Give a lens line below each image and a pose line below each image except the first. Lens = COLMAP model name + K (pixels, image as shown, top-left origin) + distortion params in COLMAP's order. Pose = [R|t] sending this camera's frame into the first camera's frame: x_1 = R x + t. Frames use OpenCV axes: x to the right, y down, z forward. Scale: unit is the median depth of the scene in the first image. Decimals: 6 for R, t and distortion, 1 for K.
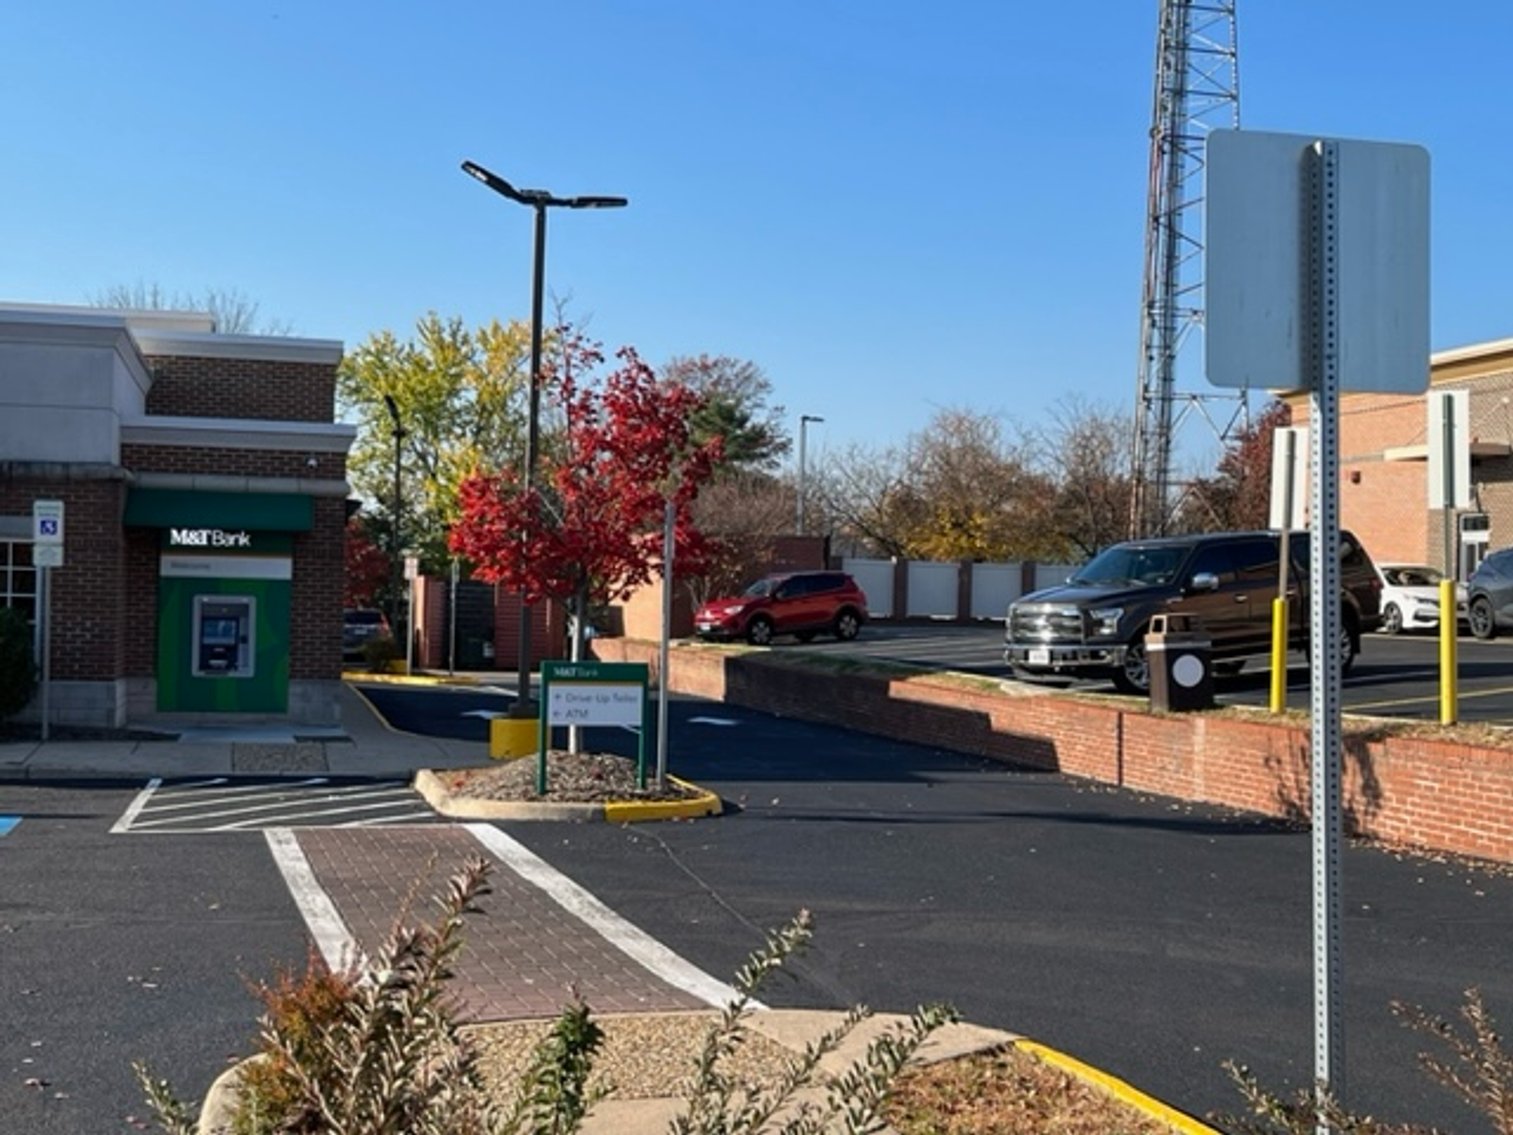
lens RADIAL K [[2196.0, 0, 761.2], [0, 2196.0, 568.6], [0, 0, 1]] dist [0.048385, 0.000000]
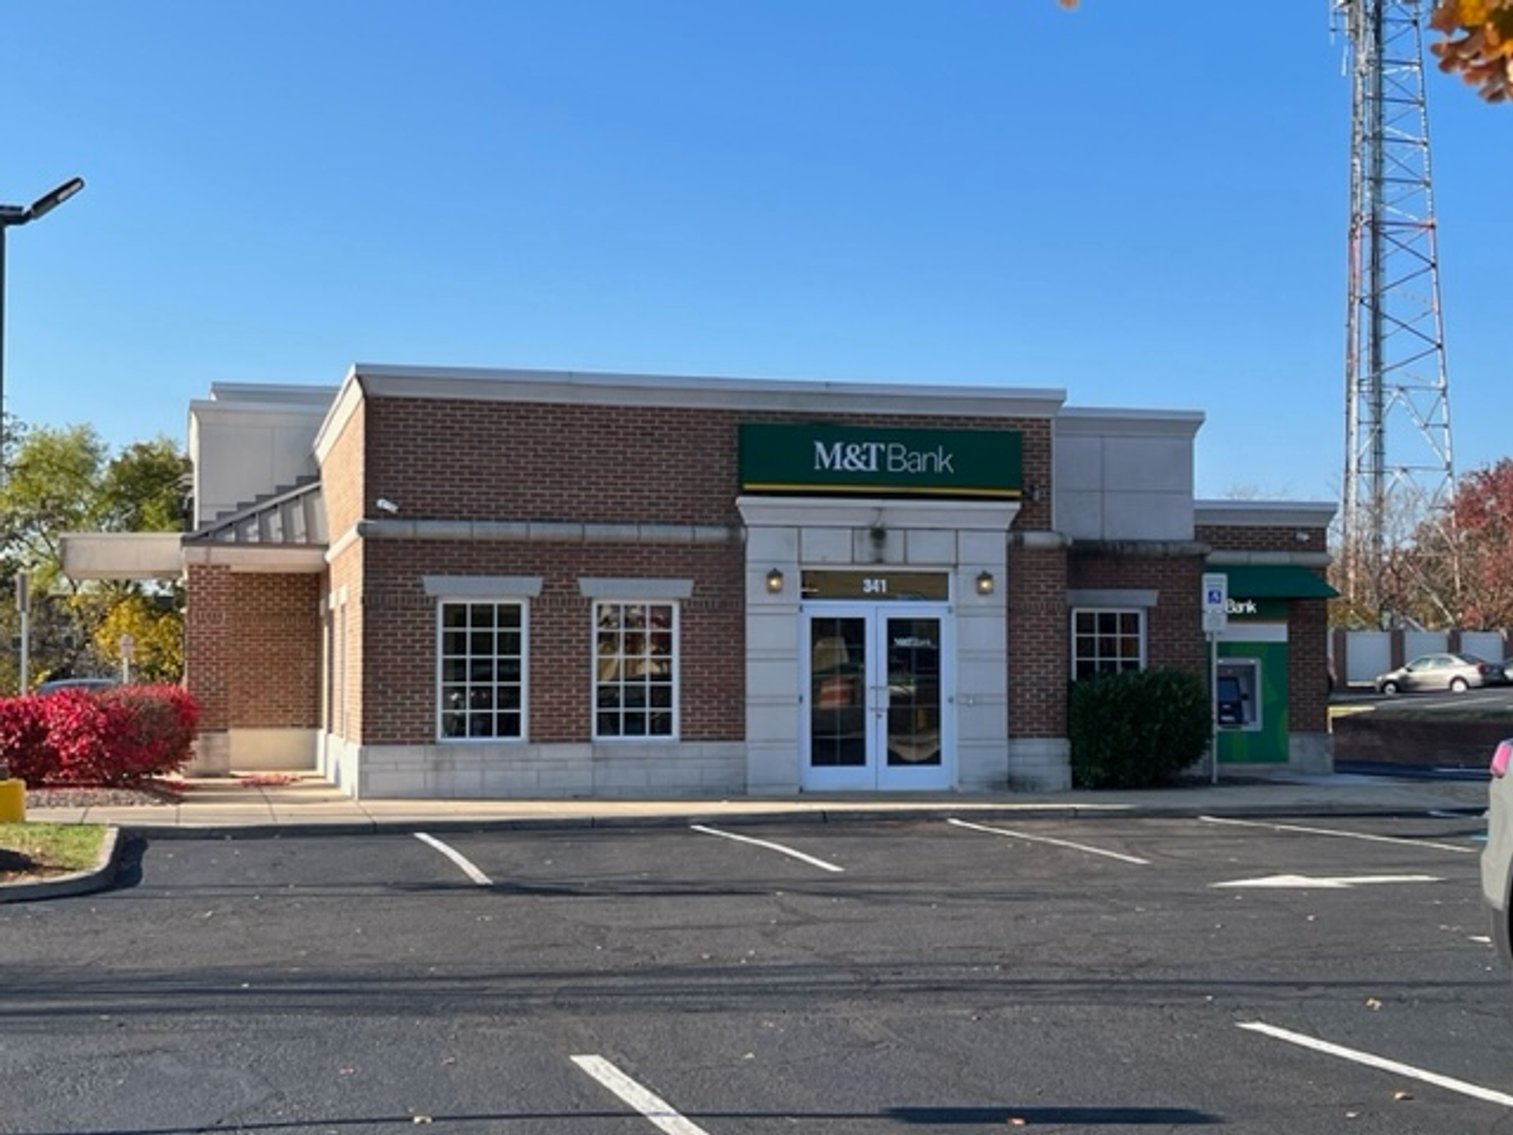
lens RADIAL K [[2196.0, 0, 728.1], [0, 2196.0, 523.1], [0, 0, 1]] dist [0.048385, 0.000000]
pose [[0.999597, -0.020912, 0.019172, -0.518926], [0.022000, 0.998050, -0.058409, 0.003552], [-0.017913, 0.058808, 0.998109, -0.116246]]
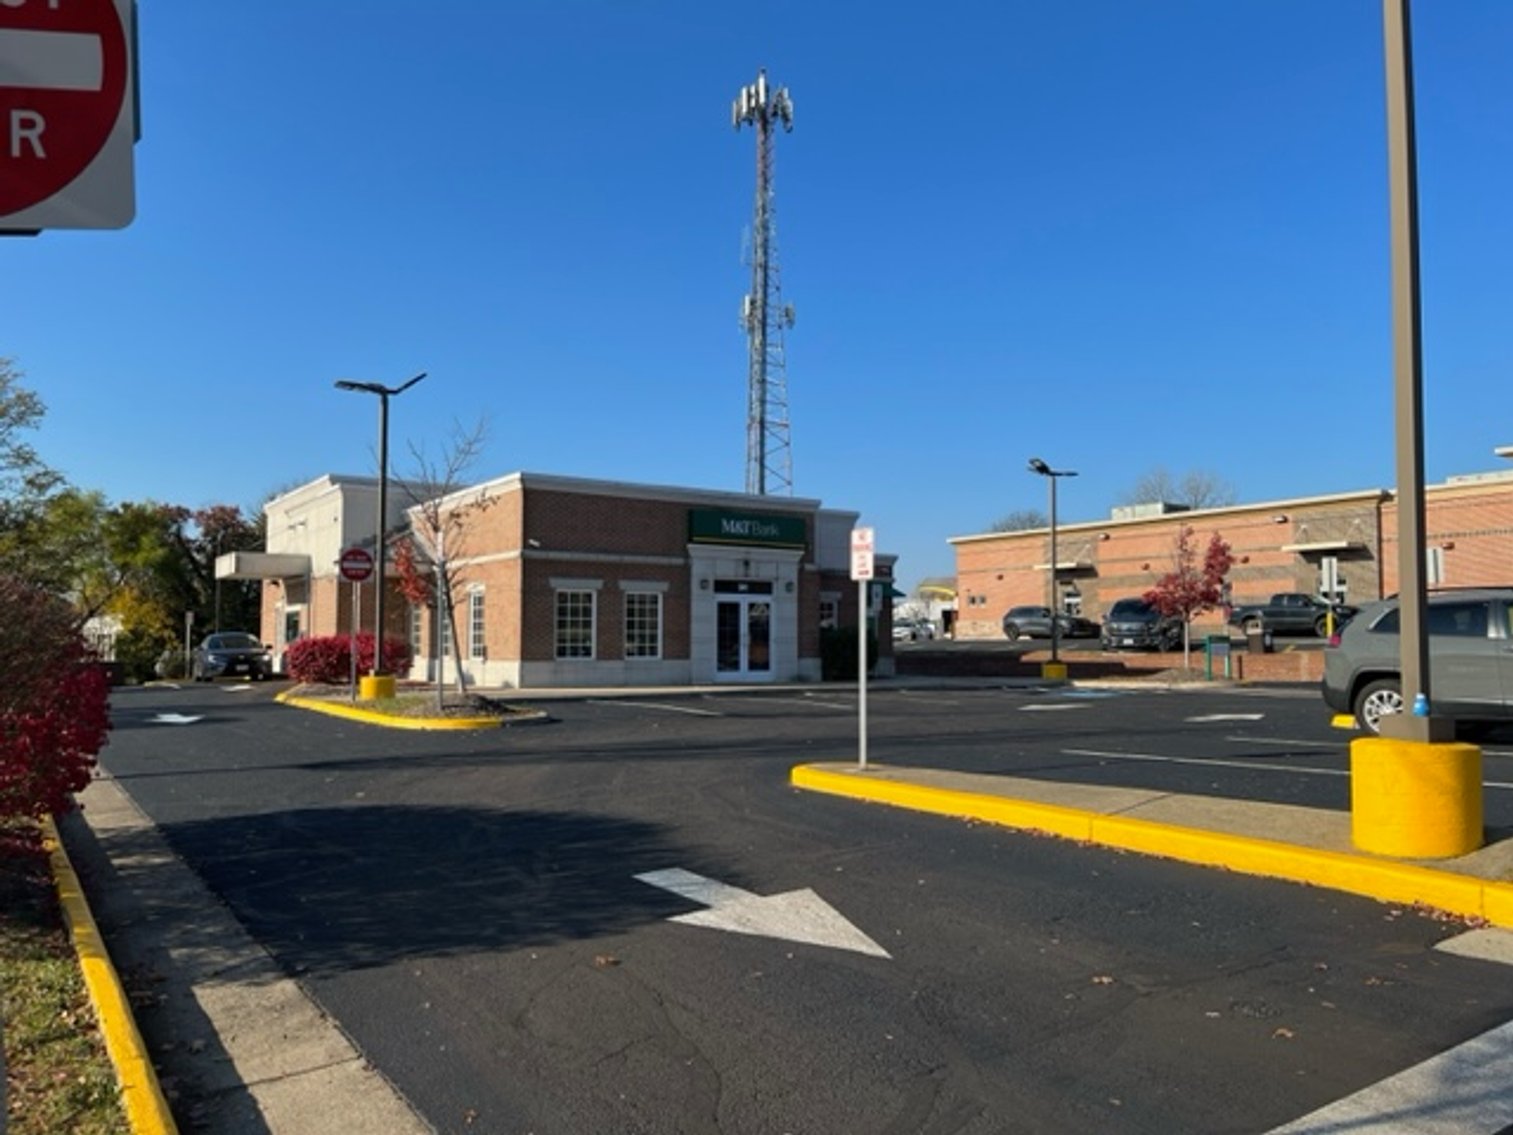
lens RADIAL K [[1157.9, 0, 758.1], [0, 1157.9, 566.3], [0, 0, 1]] dist [0.033031, -0.020966]
pose [[0.928573, 0.003402, 0.371133, -0.966593], [0.016381, 0.998608, -0.050139, 0.014929], [-0.370787, 0.052637, 0.927225, -0.200118]]
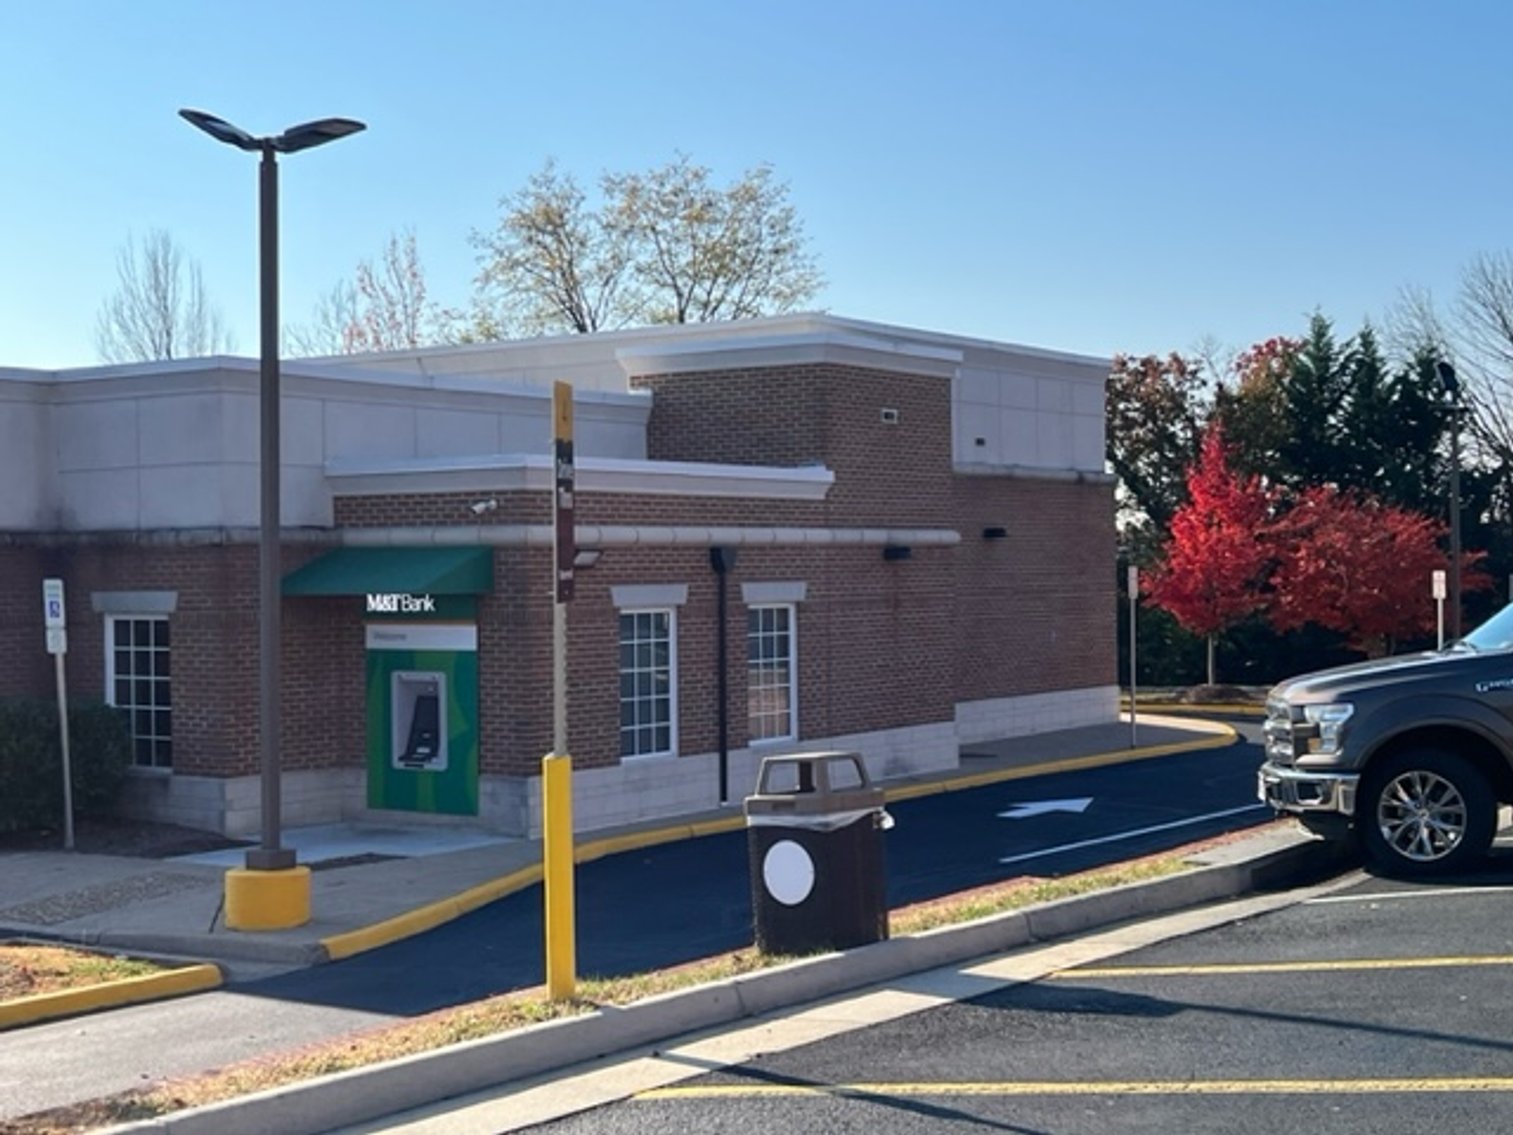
lens RADIAL K [[2196.0, 0, 759.6], [0, 2196.0, 572.4], [0, 0, 1]] dist [0.048385, 0.000000]
pose [[0.684053, -0.029033, -0.728855, 0.448727], [0.036170, 0.999328, -0.005860, -0.015612], [0.728535, -0.022354, 0.684643, 0.523581]]
